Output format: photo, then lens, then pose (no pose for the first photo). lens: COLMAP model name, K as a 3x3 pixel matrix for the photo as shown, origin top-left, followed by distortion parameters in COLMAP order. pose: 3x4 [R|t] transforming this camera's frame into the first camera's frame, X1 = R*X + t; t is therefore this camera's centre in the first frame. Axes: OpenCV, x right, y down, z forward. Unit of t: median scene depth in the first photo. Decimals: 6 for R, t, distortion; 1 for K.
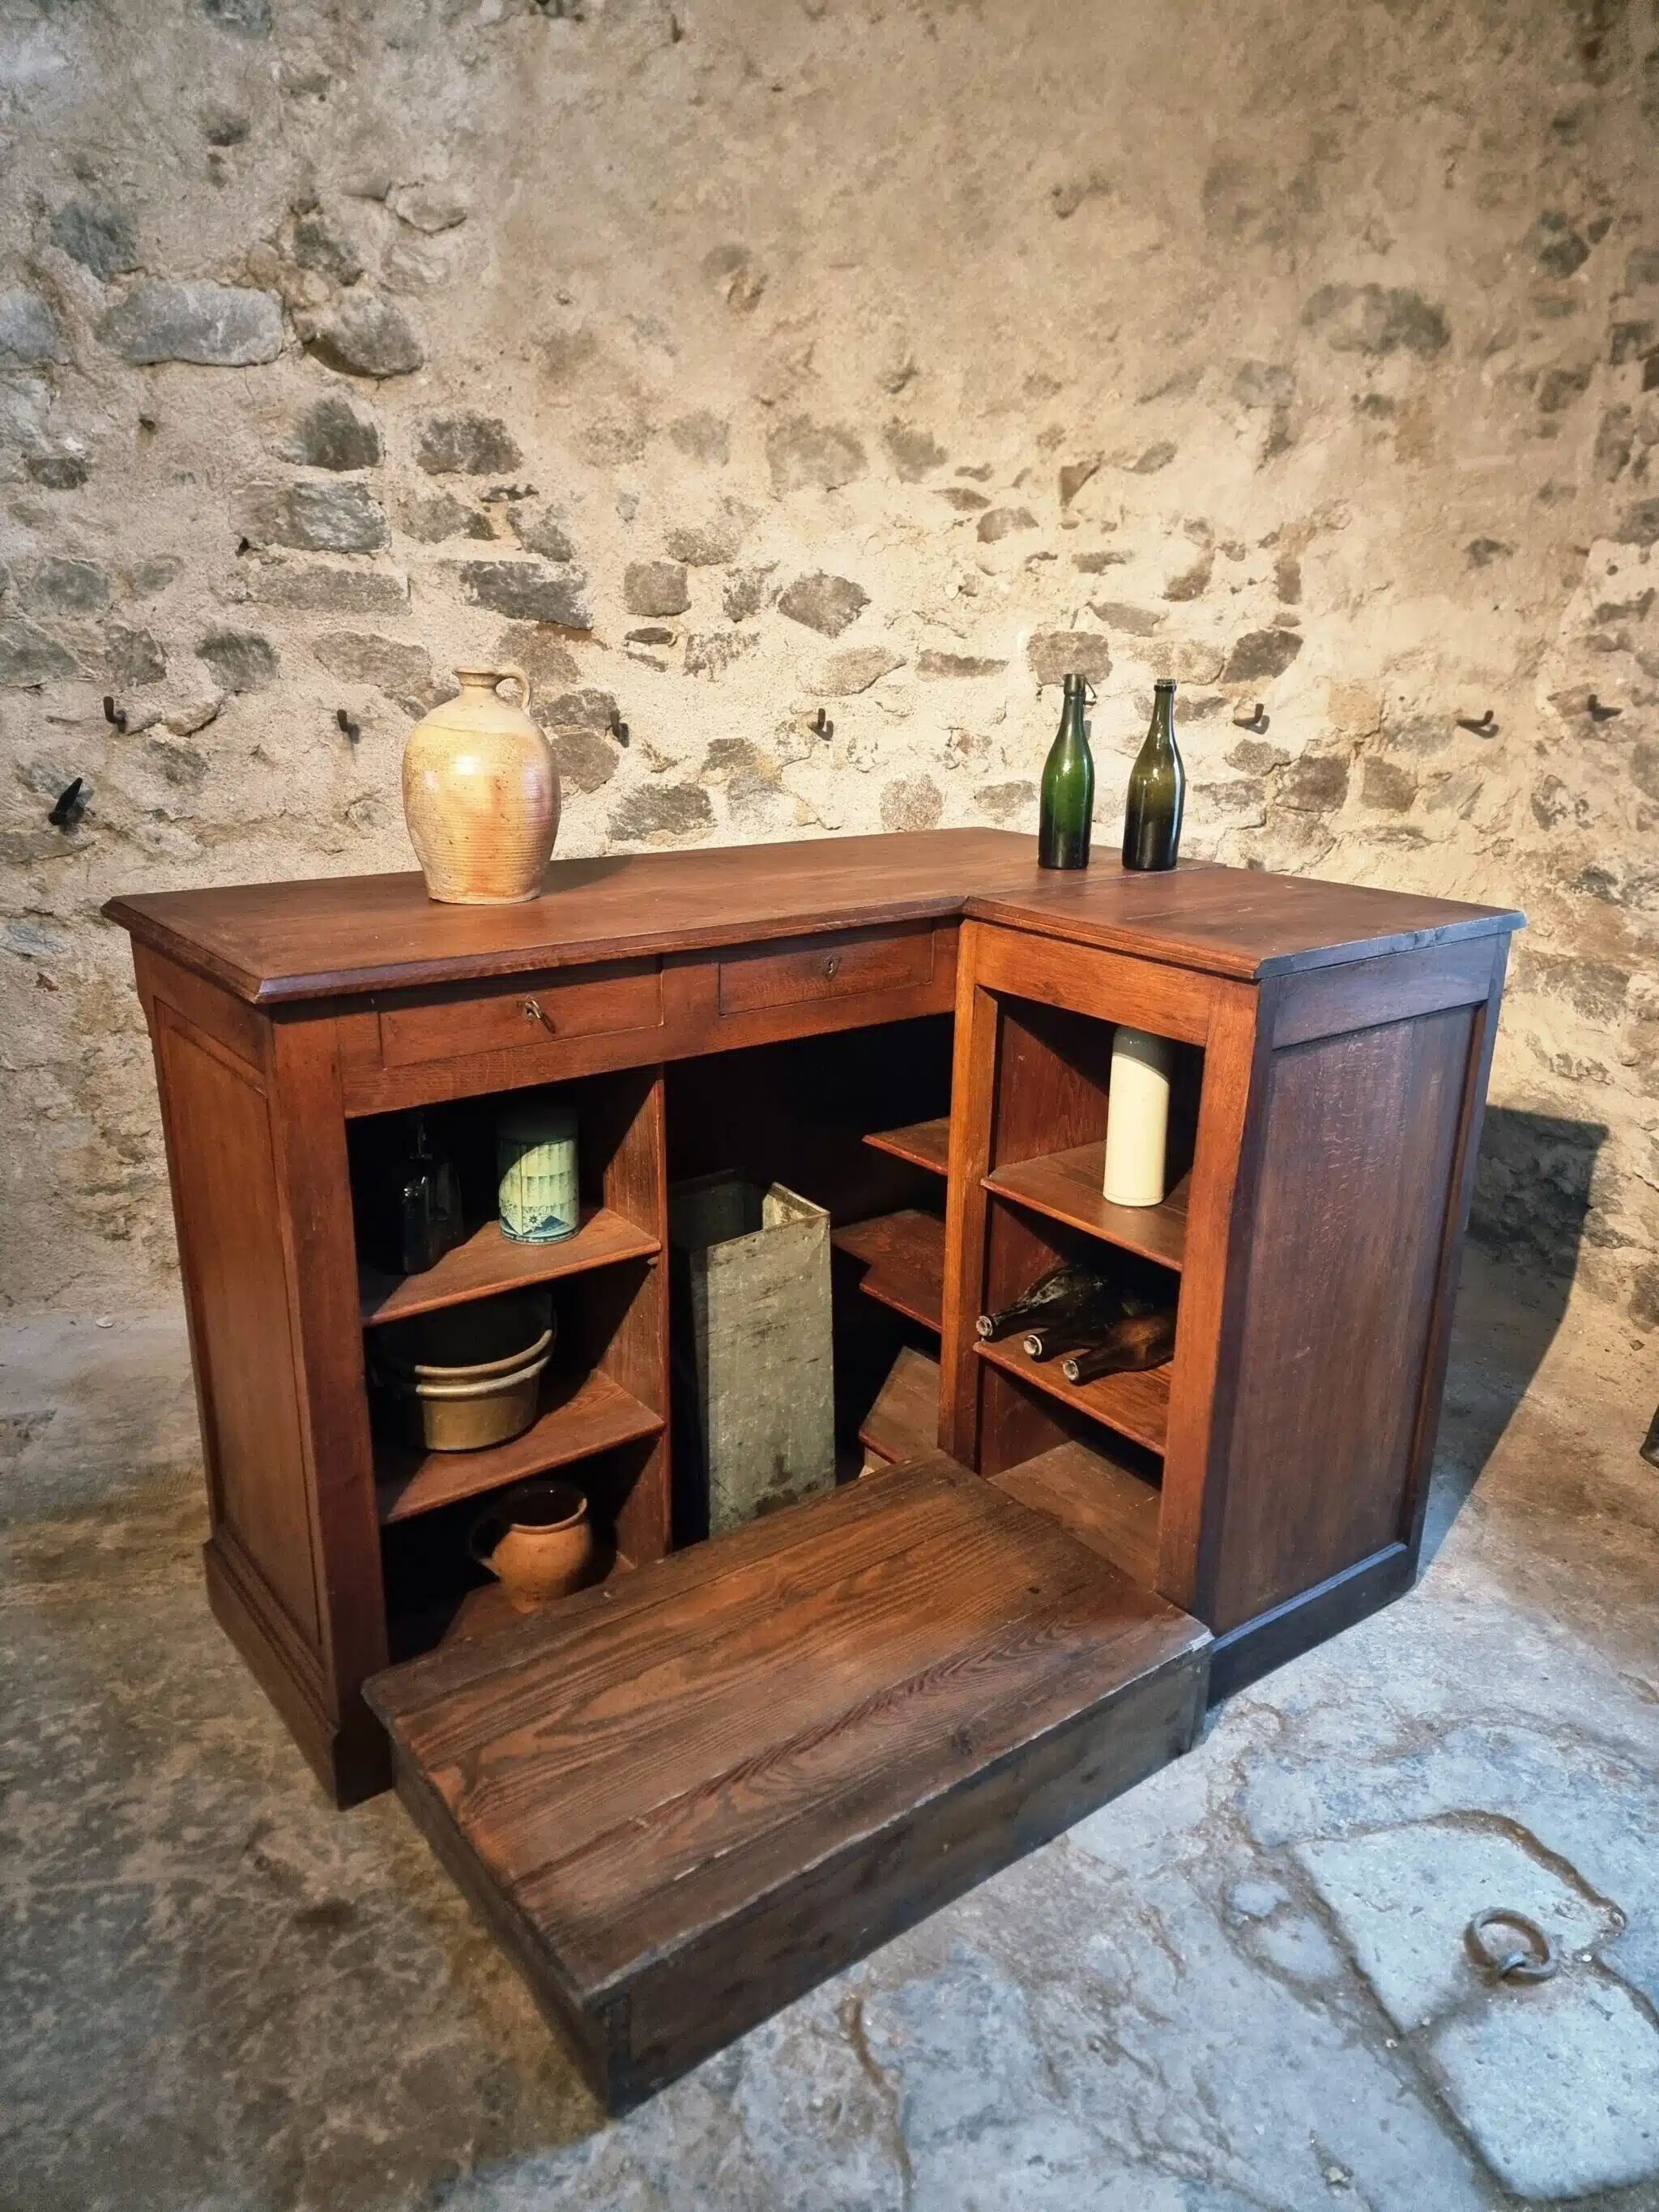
lens RADIAL K [[1529.0, 0, 824.3], [0, 1529.0, 1129.6], [0, 0, 1]] dist [0.071061, -0.067129]
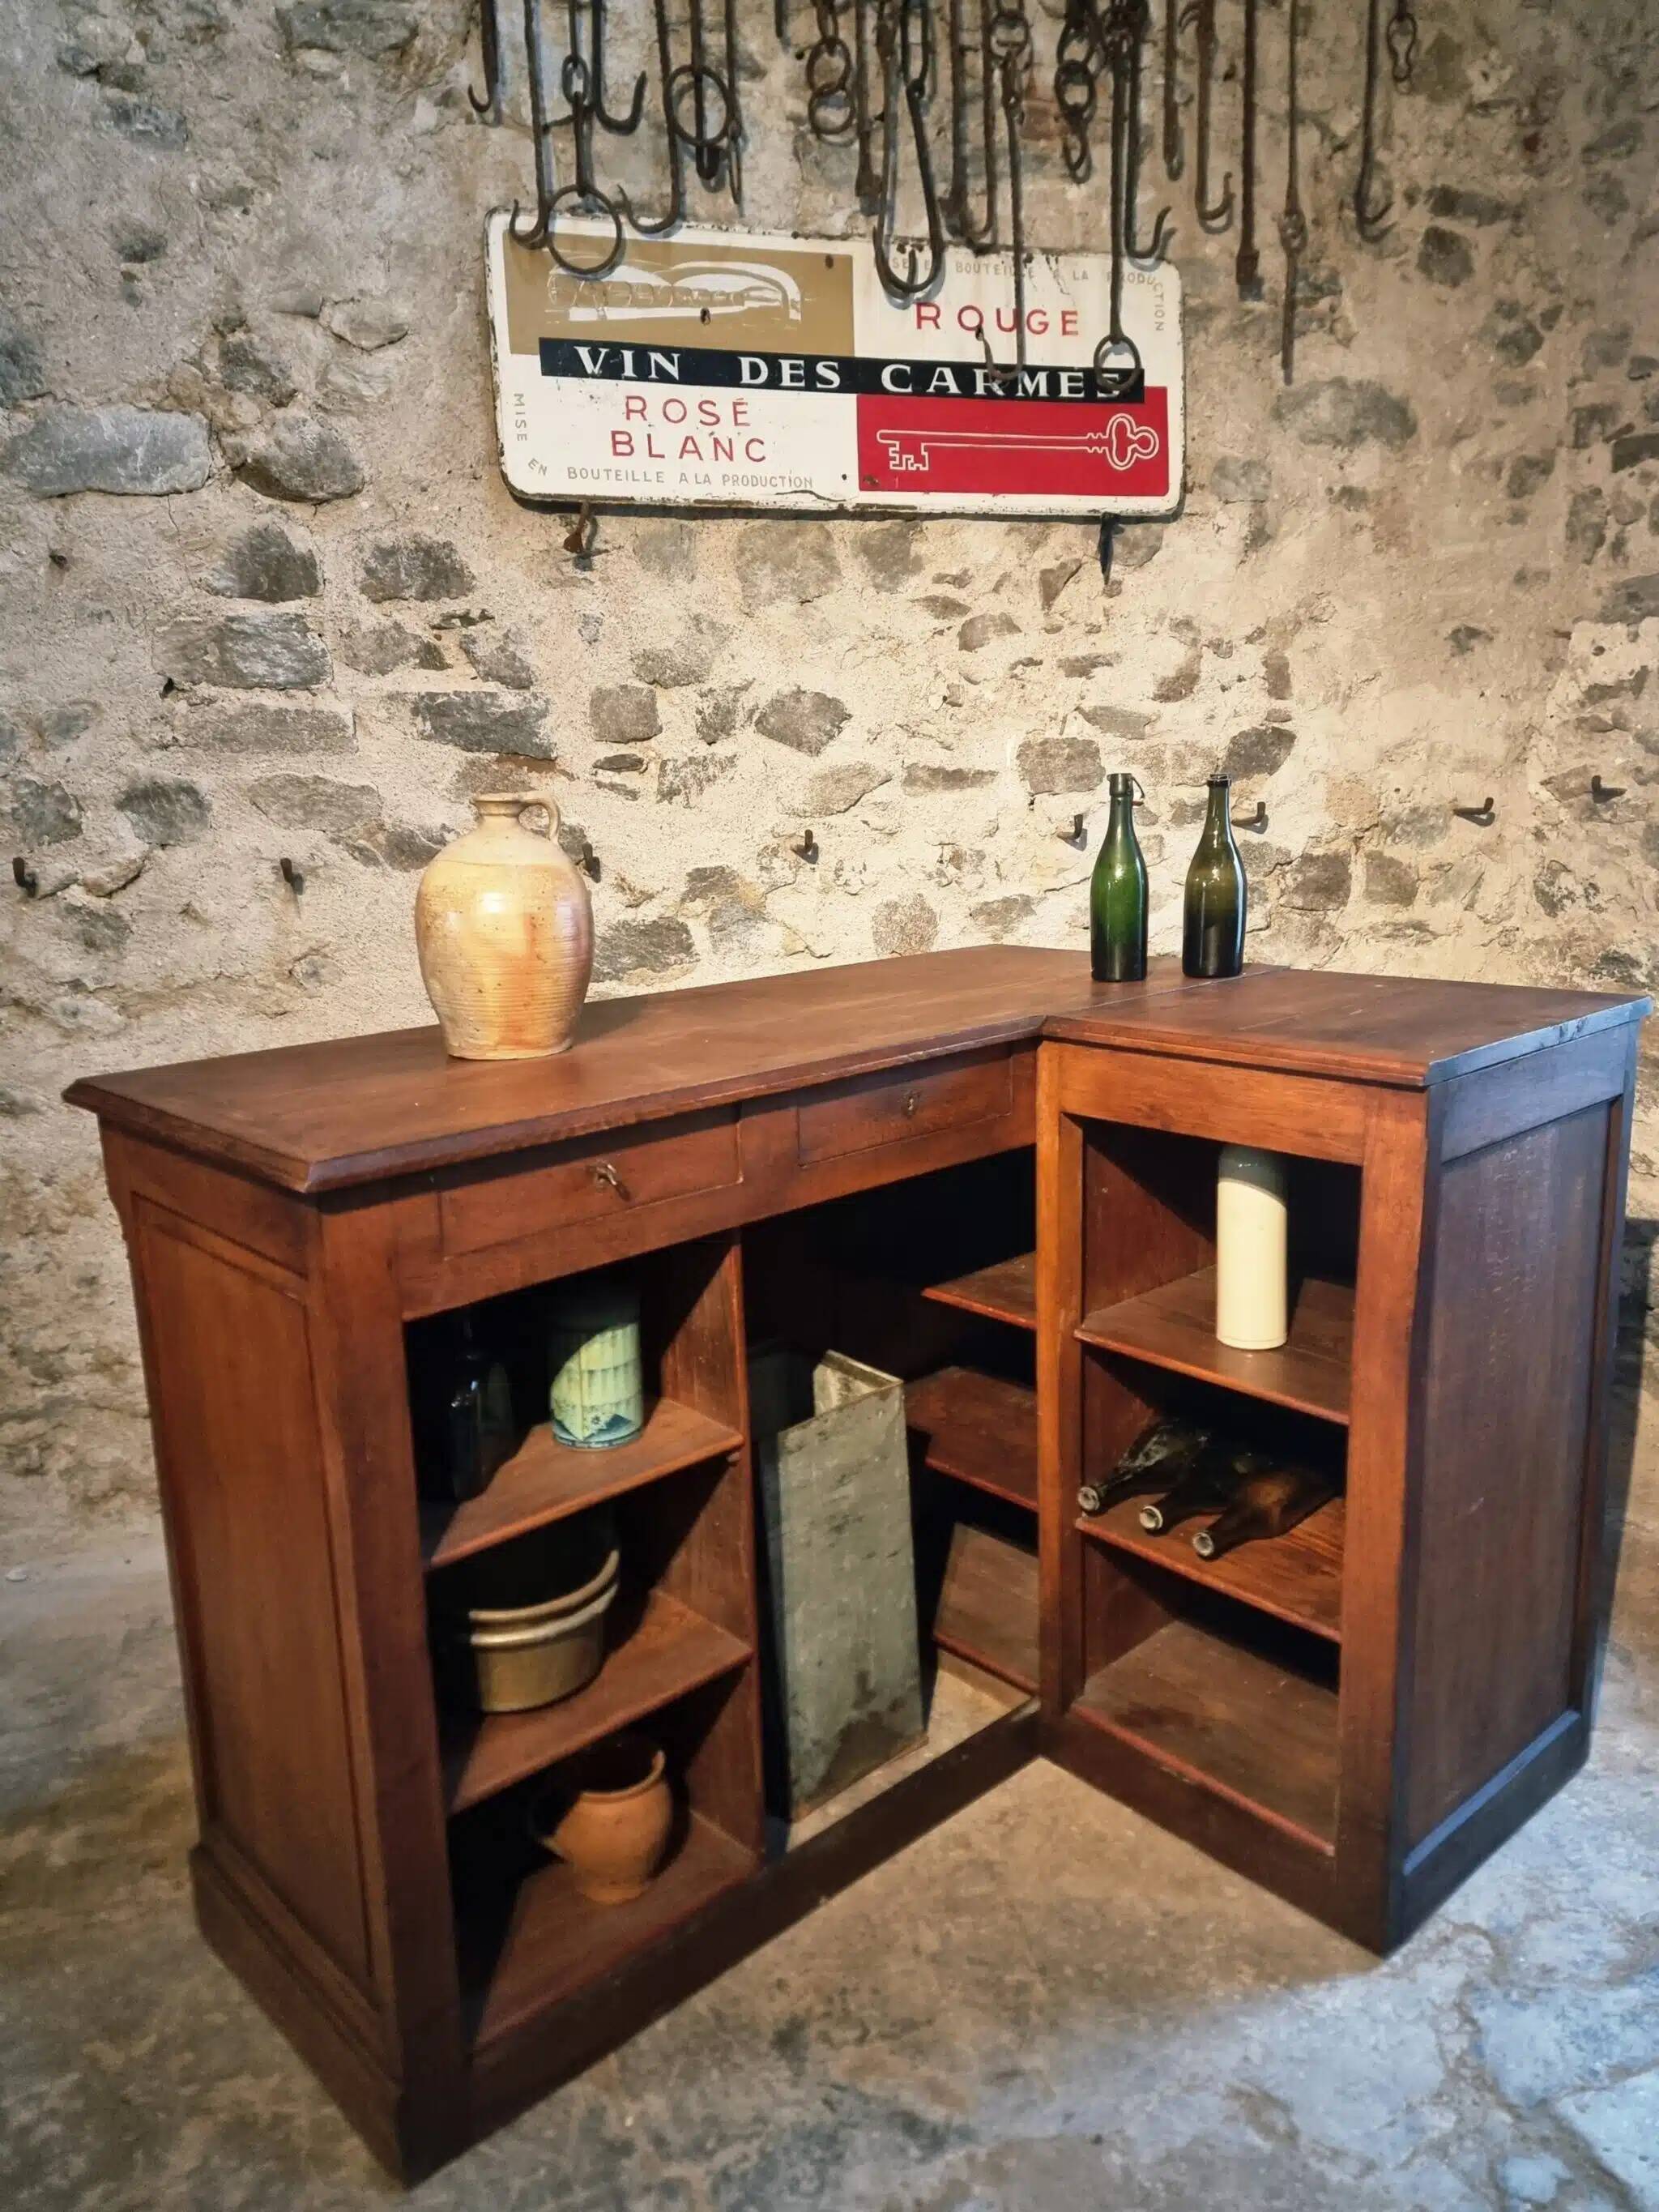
lens RADIAL K [[1576.5, 0, 817.4], [0, 1576.5, 1121.9], [0, 0, 1]] dist [0.081450, -0.074748]
pose [[0.994860, -0.066278, 0.076552, -0.083358], [0.073204, 0.993109, -0.091520, -0.011339], [-0.069958, 0.096653, 0.992856, 0.069862]]
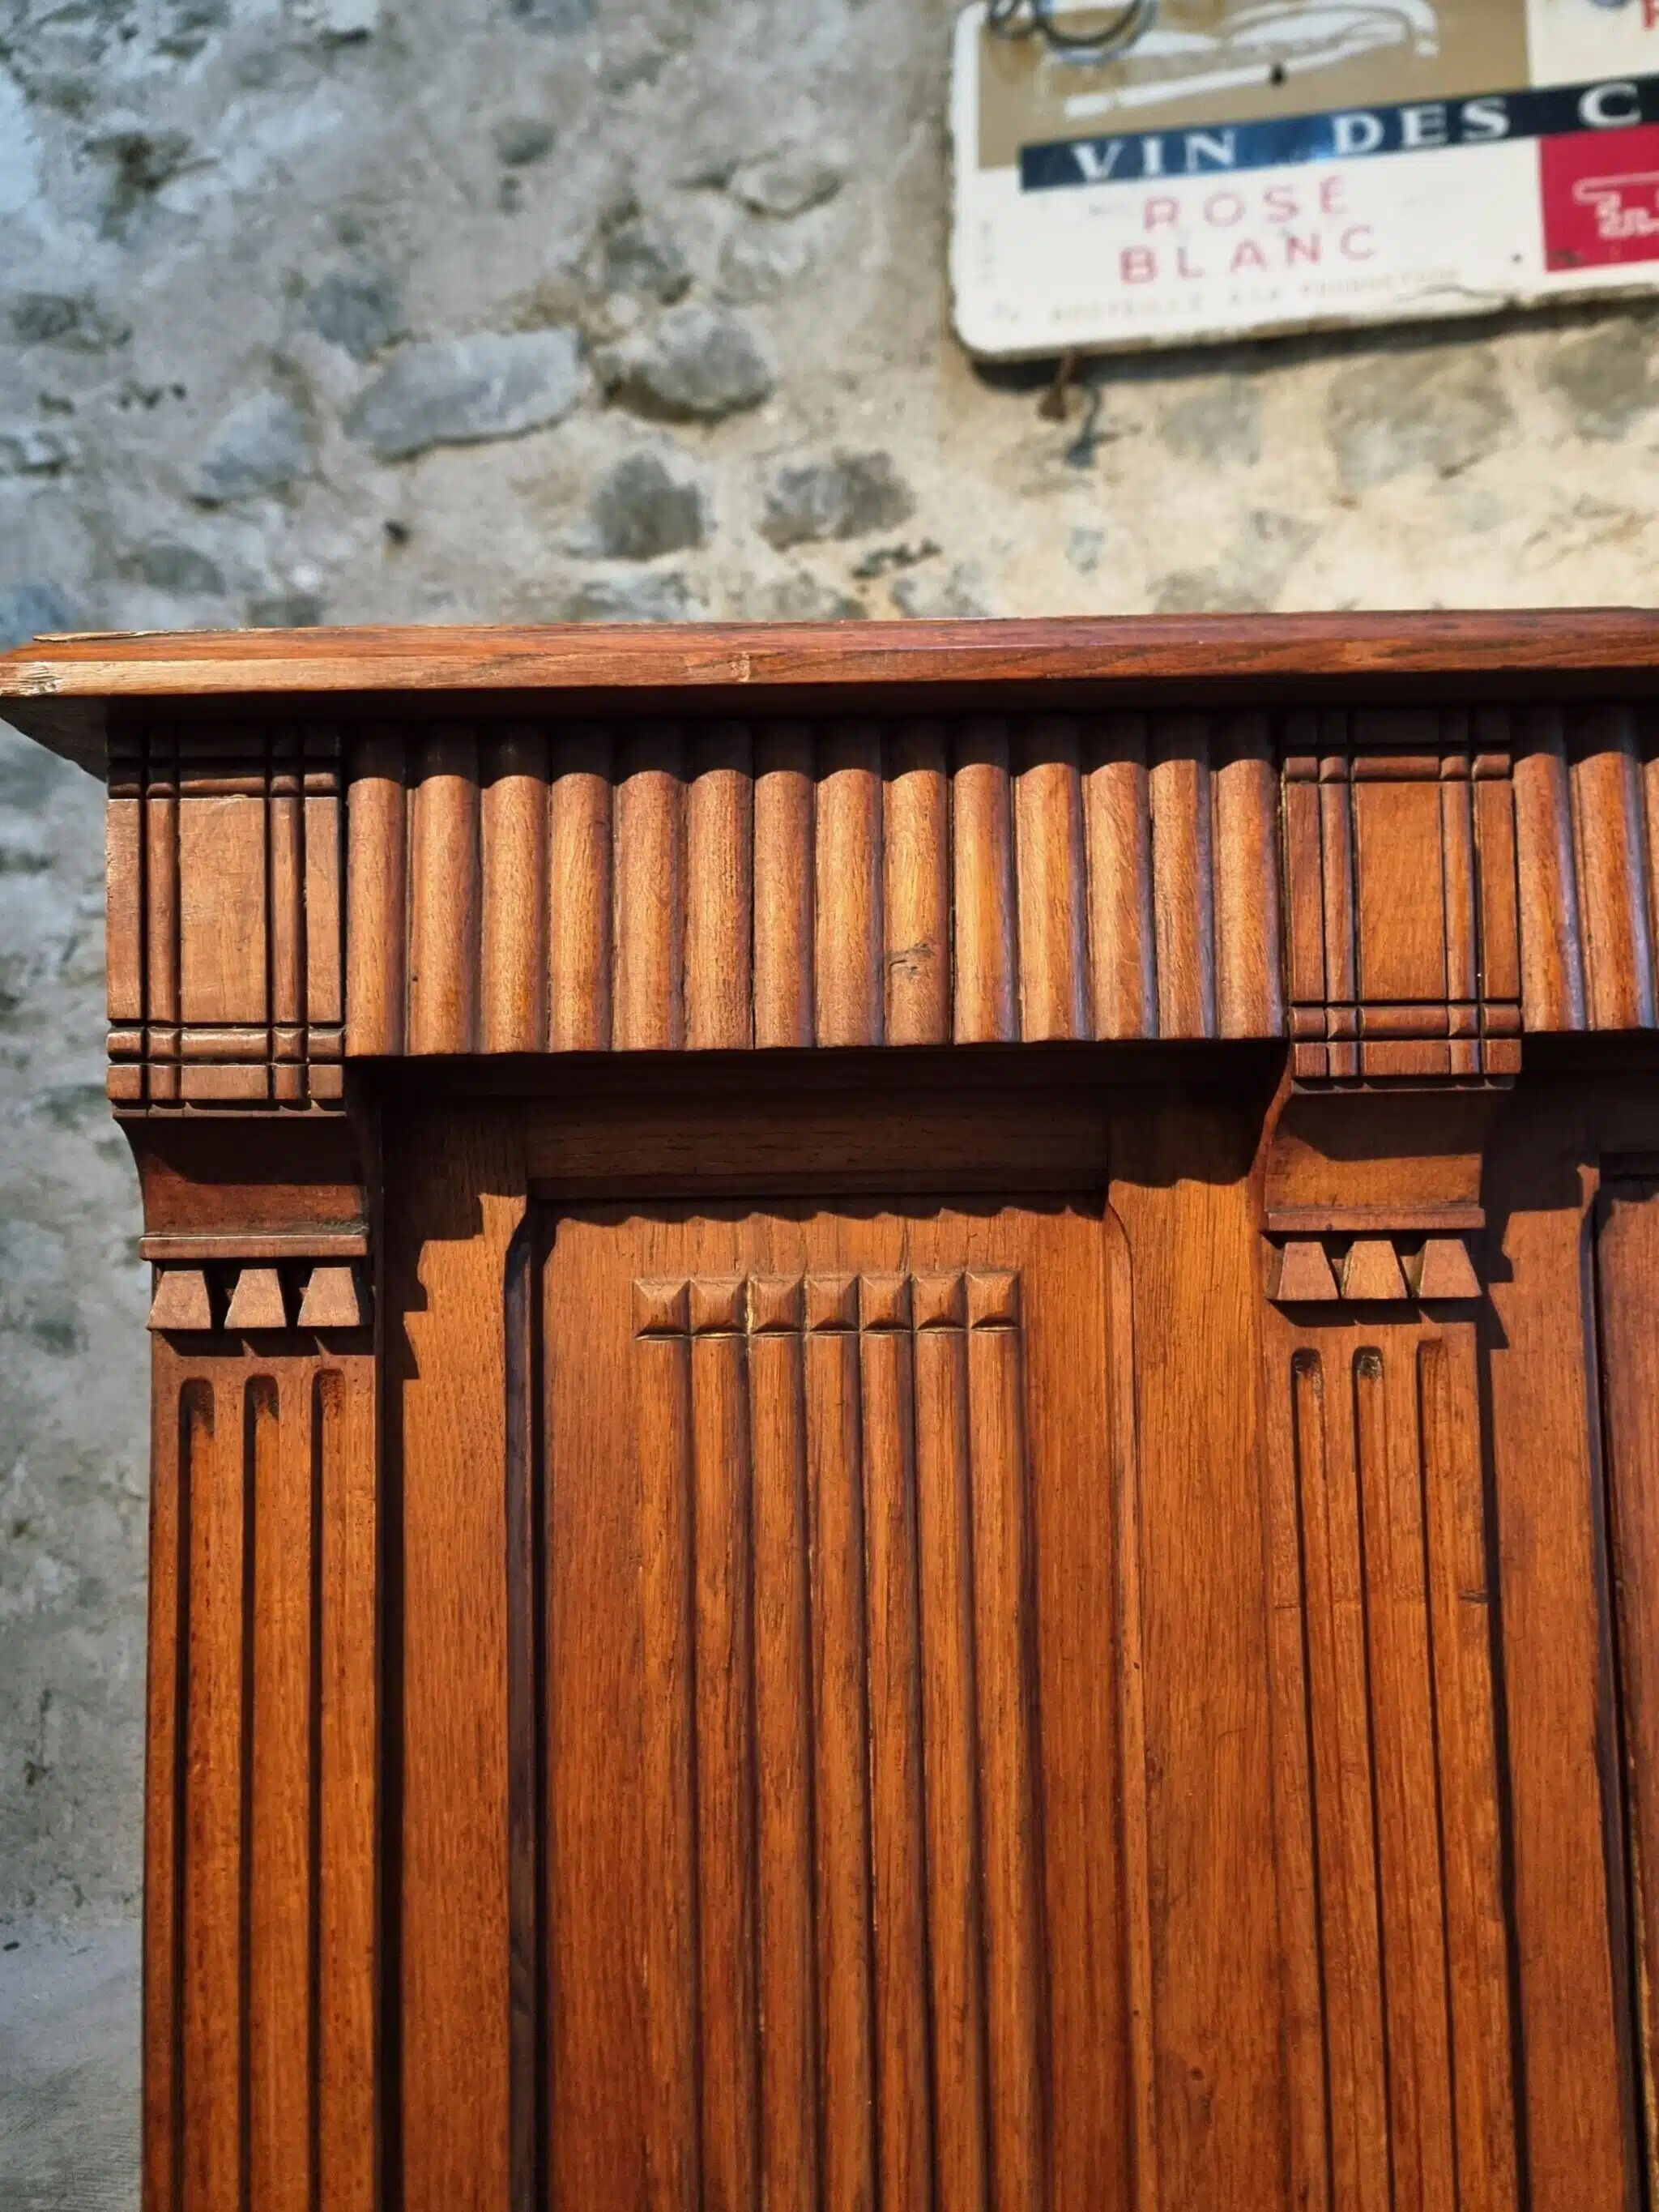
lens RADIAL K [[1550.0, 0, 838.3], [0, 1550.0, 1110.5], [0, 0, 1]] dist [0.045500, -0.047733]
pose [[0.933720, -0.058441, -0.353203, -0.015803], [-0.073046, 0.934732, -0.347766, 0.017082], [0.350474, 0.350516, 0.868508, 0.510664]]
